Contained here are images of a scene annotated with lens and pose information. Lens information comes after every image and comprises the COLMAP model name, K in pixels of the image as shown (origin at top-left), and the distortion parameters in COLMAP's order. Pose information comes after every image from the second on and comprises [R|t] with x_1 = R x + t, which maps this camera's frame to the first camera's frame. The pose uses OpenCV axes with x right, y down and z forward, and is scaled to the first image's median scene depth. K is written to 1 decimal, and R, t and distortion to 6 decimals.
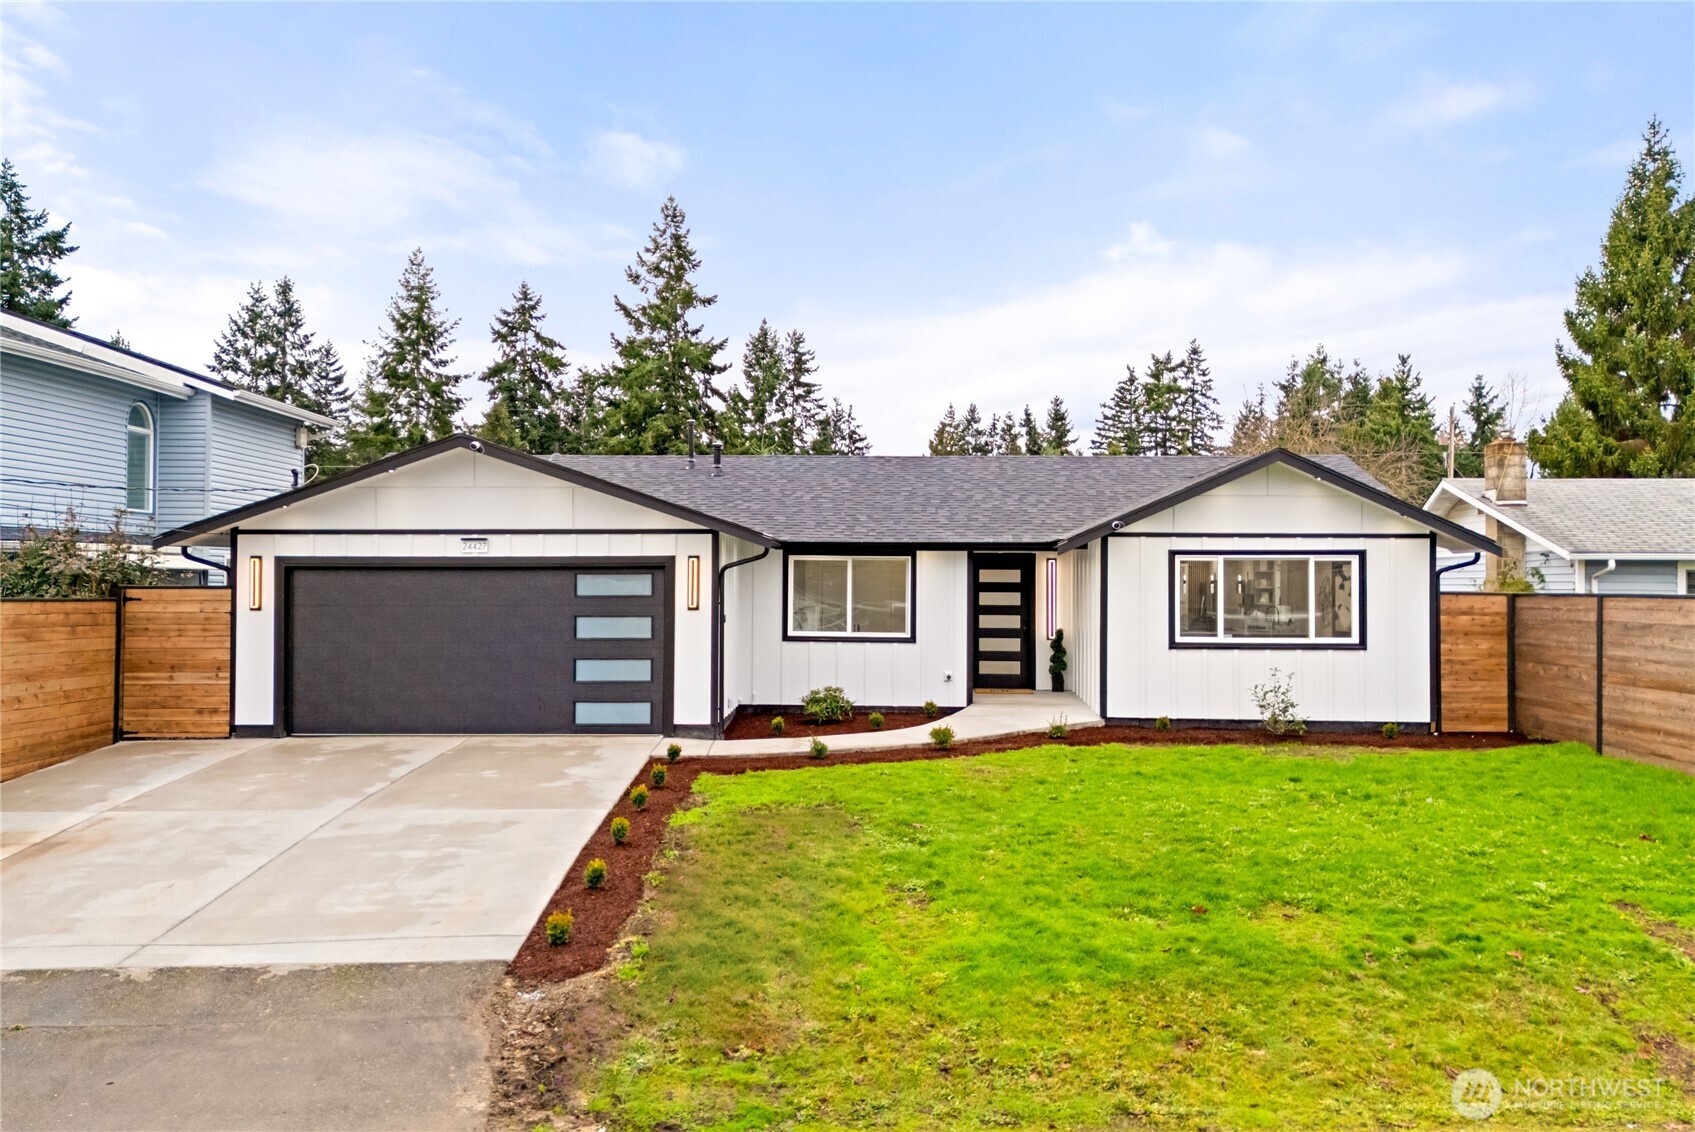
lens RADIAL K [[1493.0, 0, 846.3], [0, 1493.0, 549.9], [0, 0, 1]] dist [0.130521, -0.192190]
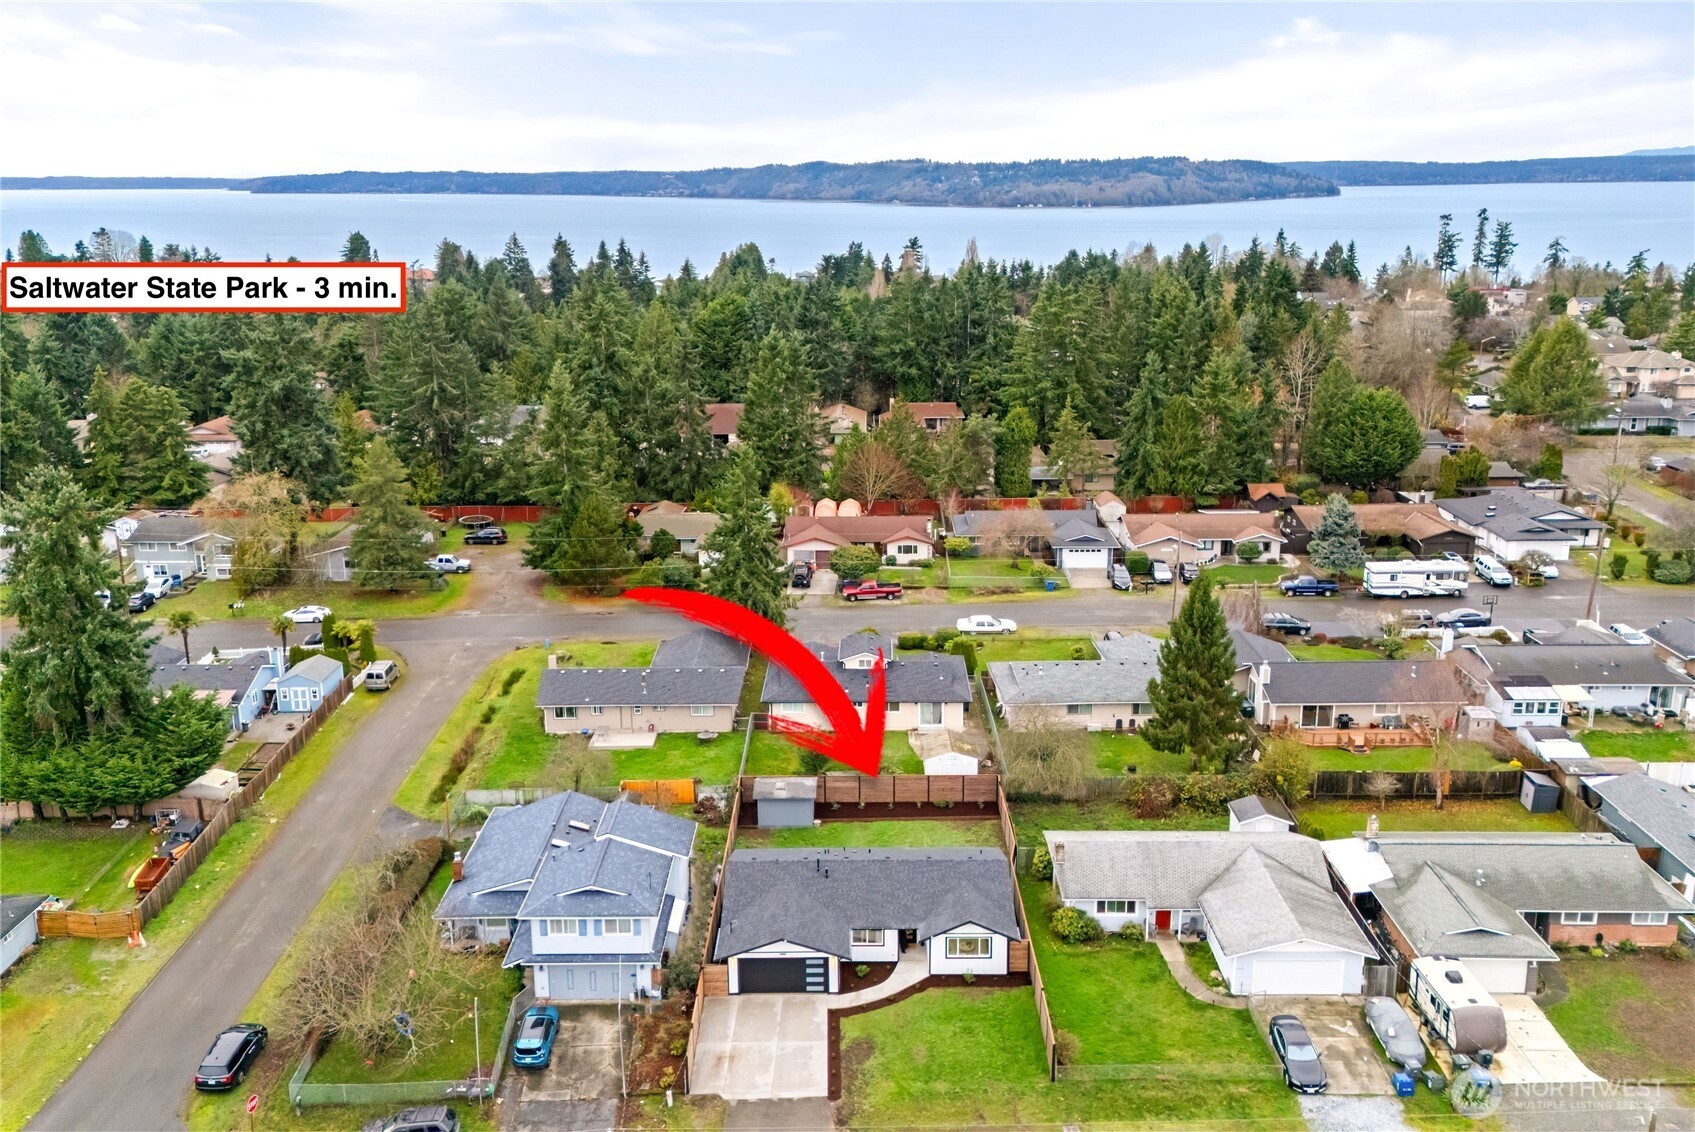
lens RADIAL K [[1493.0, 0, 846.3], [0, 1493.0, 549.9], [0, 0, 1]] dist [0.130521, -0.192190]
pose [[0.999629, -0.017606, 0.020804, -0.112599], [0.011191, 0.961178, 0.275702, -1.969906], [-0.024850, -0.275367, 0.961018, -2.427438]]
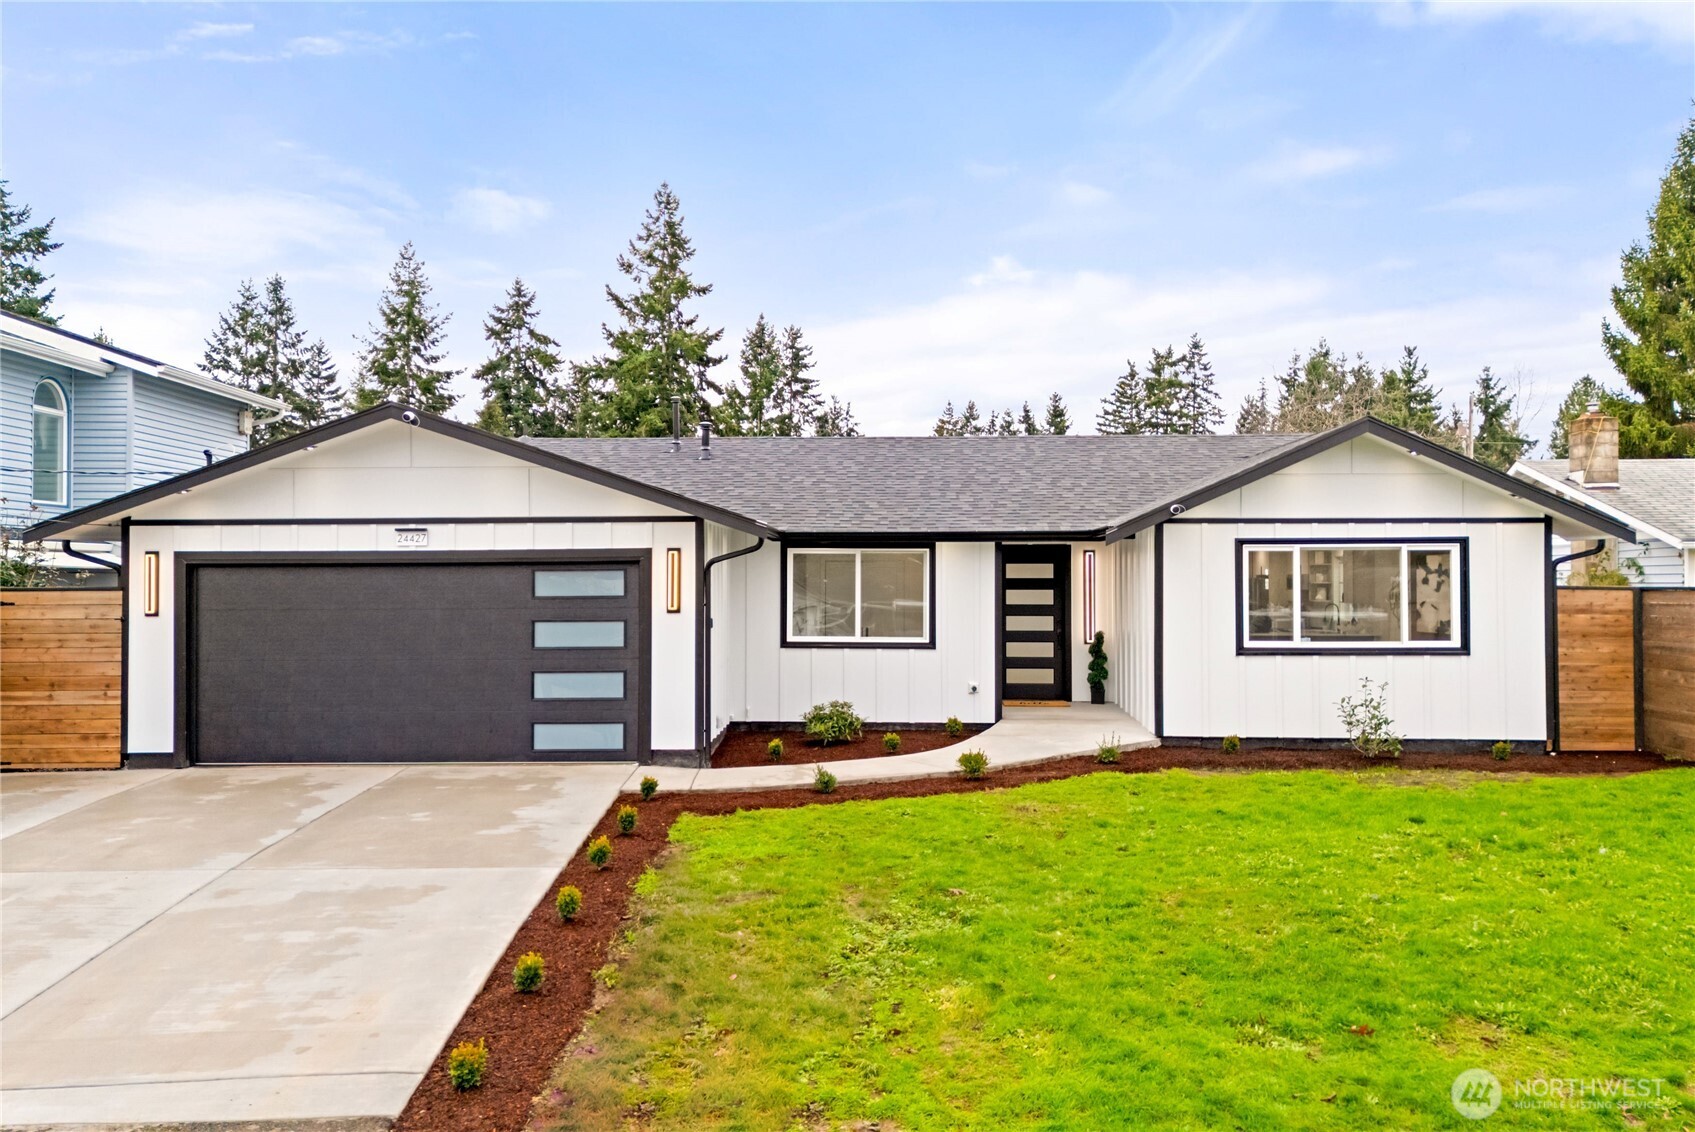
lens RADIAL K [[1493.0, 0, 846.3], [0, 1493.0, 549.9], [0, 0, 1]] dist [0.130521, -0.192190]
pose [[0.999984, -0.005598, 0.000860, -0.005348], [0.005597, 0.999984, 0.001138, 0.003841], [-0.000867, -0.001134, 0.999999, 0.137366]]
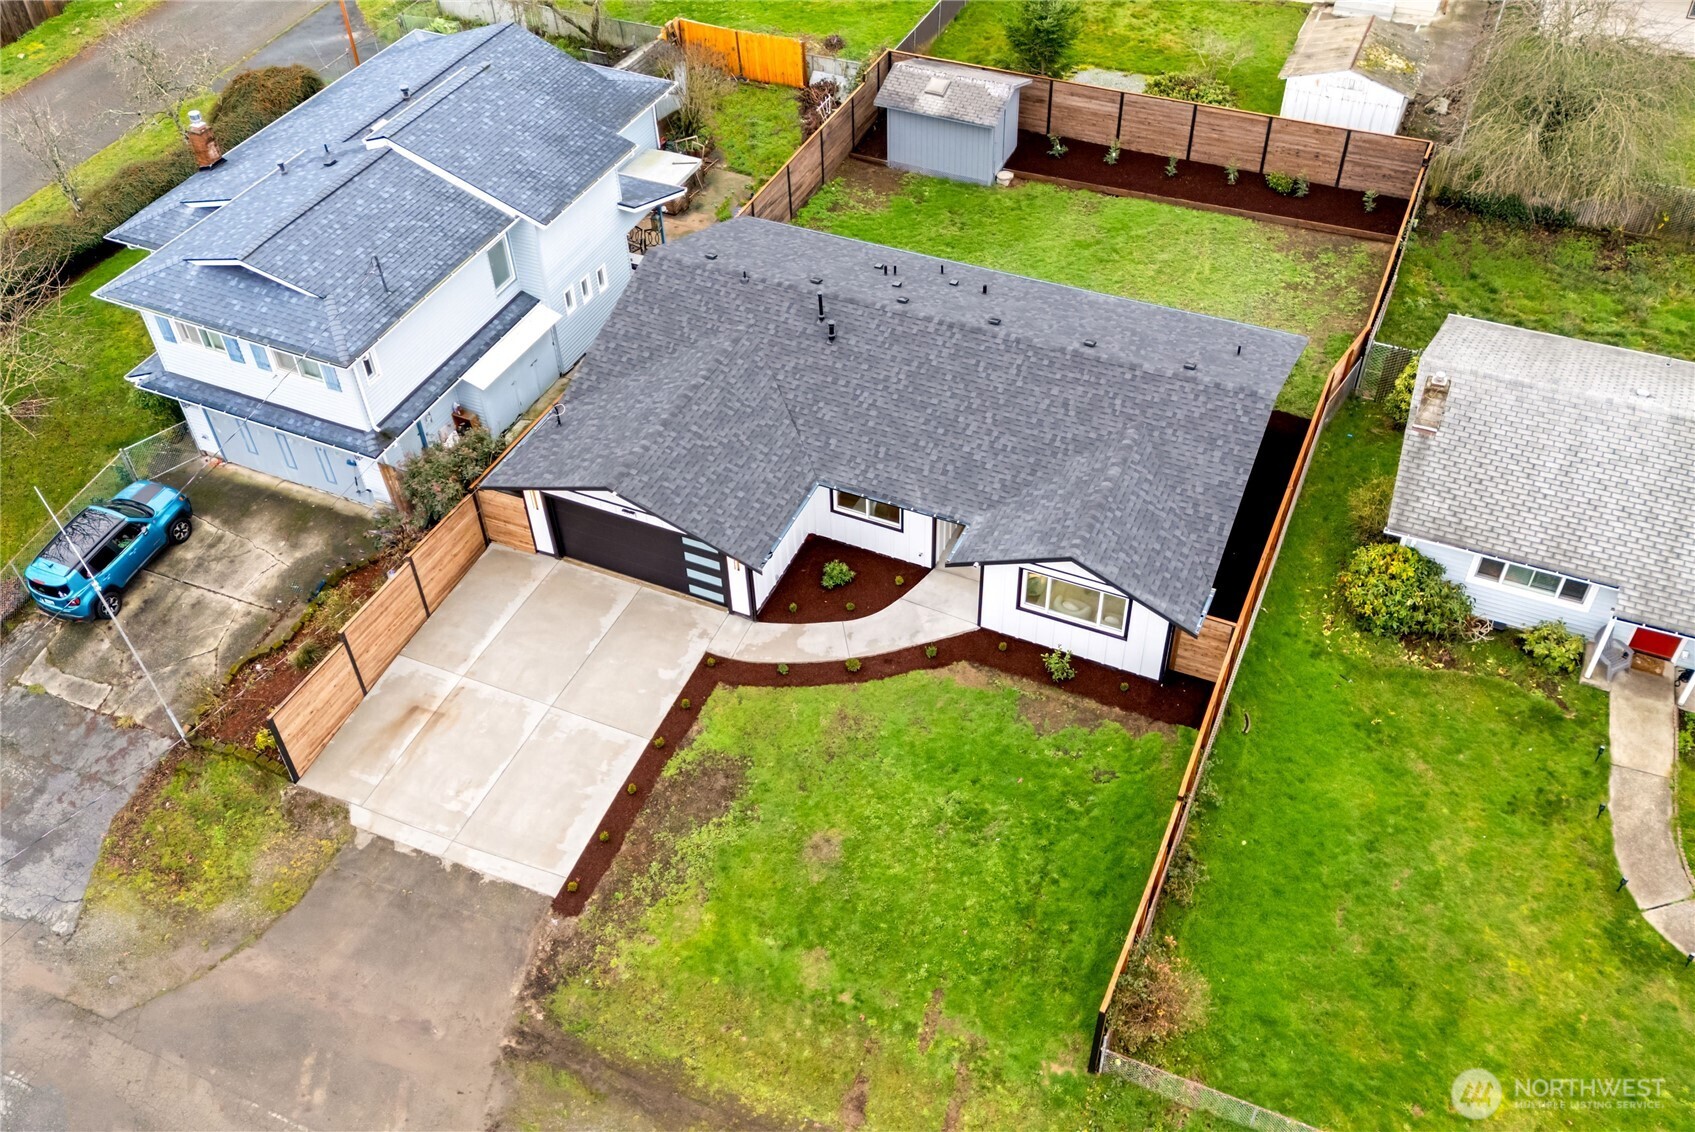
lens RADIAL K [[1493.0, 0, 846.3], [0, 1493.0, 549.9], [0, 0, 1]] dist [0.130521, -0.192190]
pose [[0.922422, 0.246382, -0.297378, 0.478075], [0.034393, 0.714573, 0.698715, -1.065125], [0.384649, -0.654738, 0.650664, -0.114281]]
